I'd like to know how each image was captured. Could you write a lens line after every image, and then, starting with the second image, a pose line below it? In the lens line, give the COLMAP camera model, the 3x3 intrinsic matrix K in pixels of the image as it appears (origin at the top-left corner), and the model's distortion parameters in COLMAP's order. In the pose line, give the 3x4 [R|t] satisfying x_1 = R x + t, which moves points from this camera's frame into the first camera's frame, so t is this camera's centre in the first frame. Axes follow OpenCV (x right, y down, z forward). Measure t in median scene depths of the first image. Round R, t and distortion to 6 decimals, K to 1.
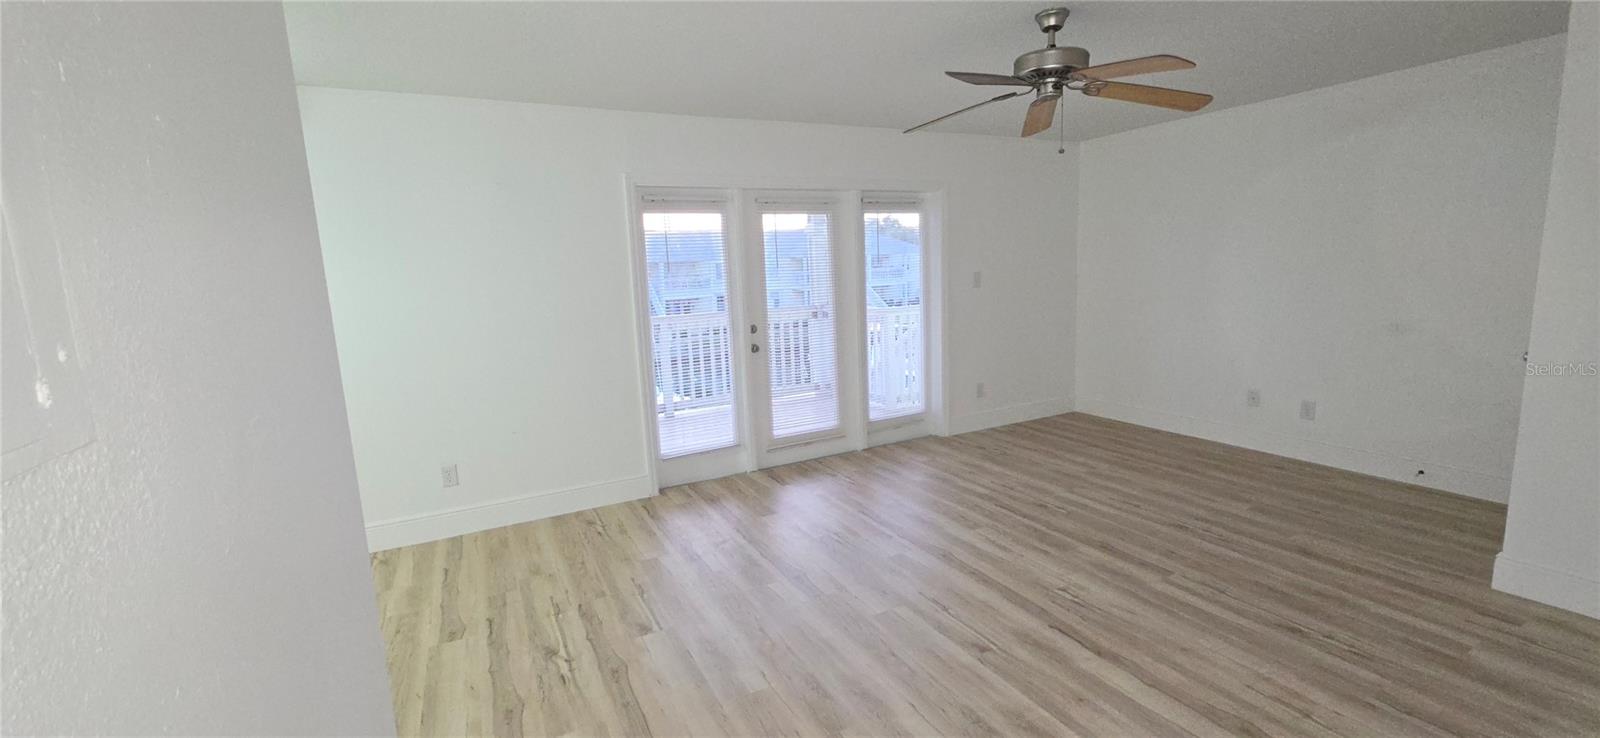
lens RADIAL K [[640.7, 0, 795.9], [0, 640.7, 364.9], [0, 0, 1]] dist [0.000086, 0.000141]
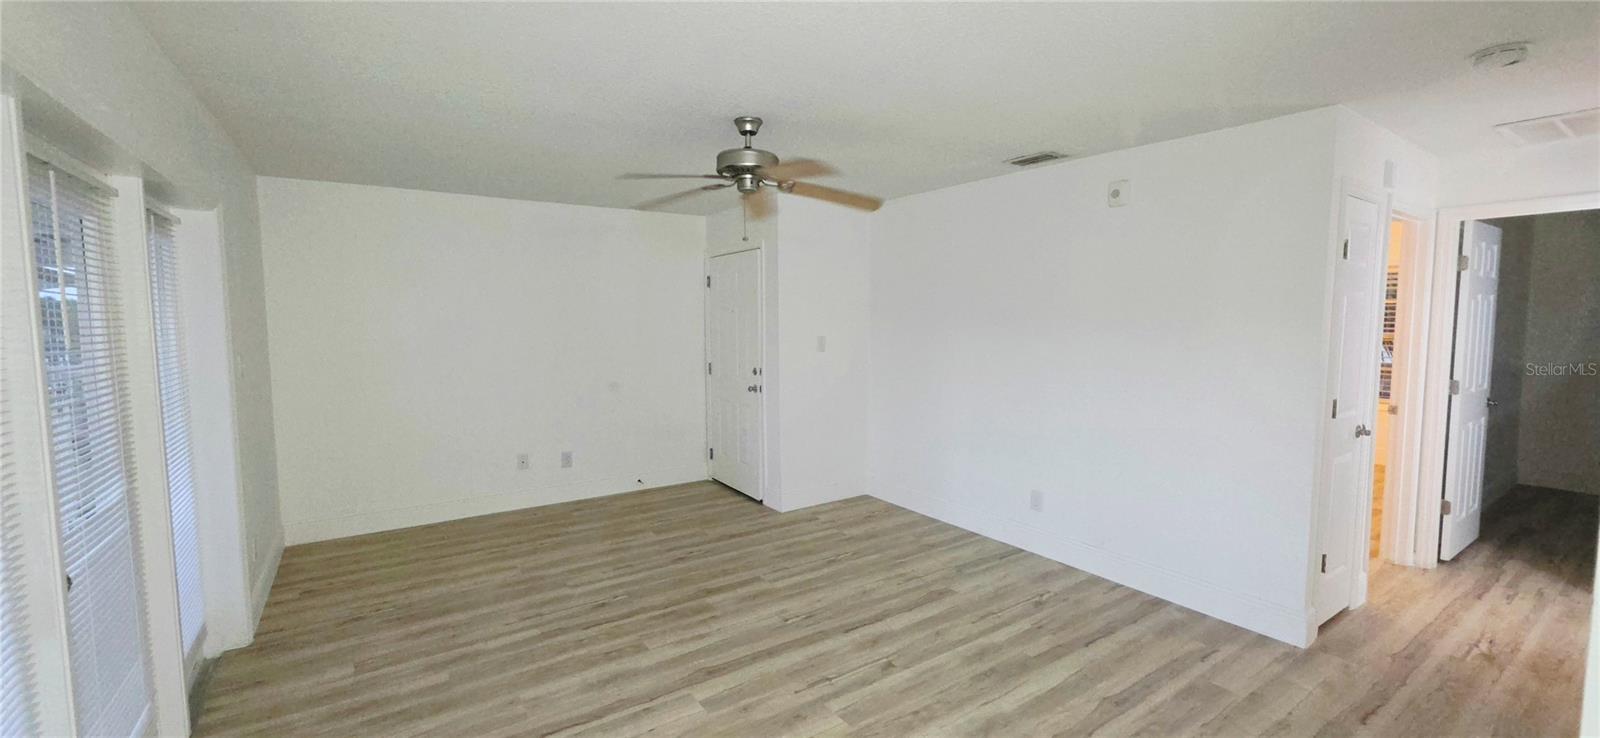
lens RADIAL K [[640.7, 0, 795.9], [0, 640.7, 364.9], [0, 0, 1]] dist [0.000086, 0.000141]
pose [[-0.116988, -0.032098, 0.992615, -0.596974], [0.161966, 0.985480, 0.050957, -0.128449], [-0.979837, 0.166732, -0.110090, 0.878398]]
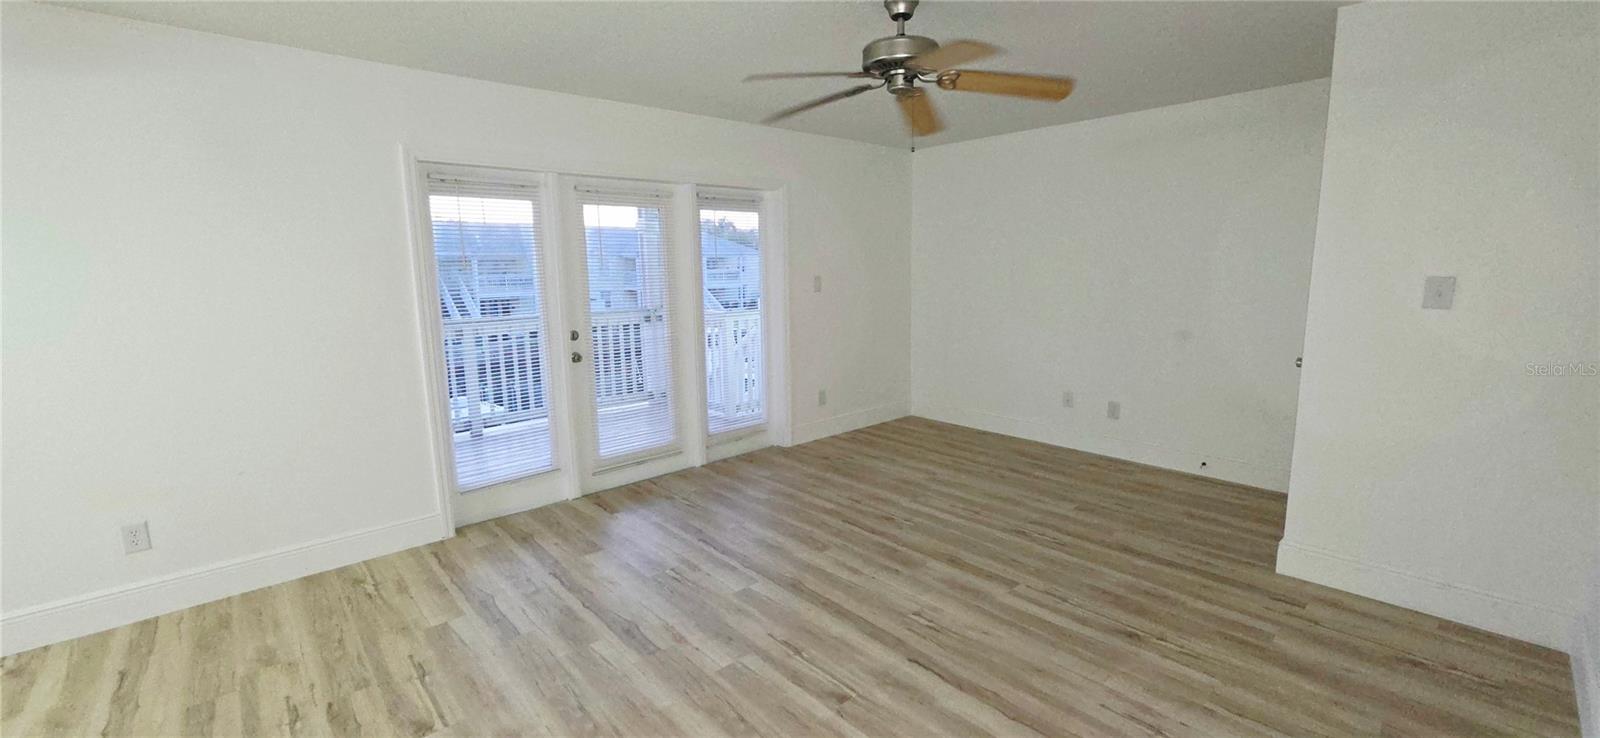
lens RADIAL K [[640.7, 0, 795.9], [0, 640.7, 364.9], [0, 0, 1]] dist [0.000086, 0.000141]
pose [[0.968030, -0.012046, 0.250543, 0.009285], [0.012858, 0.999916, -0.001603, -0.014668], [-0.250503, 0.004773, 0.968104, 0.109418]]
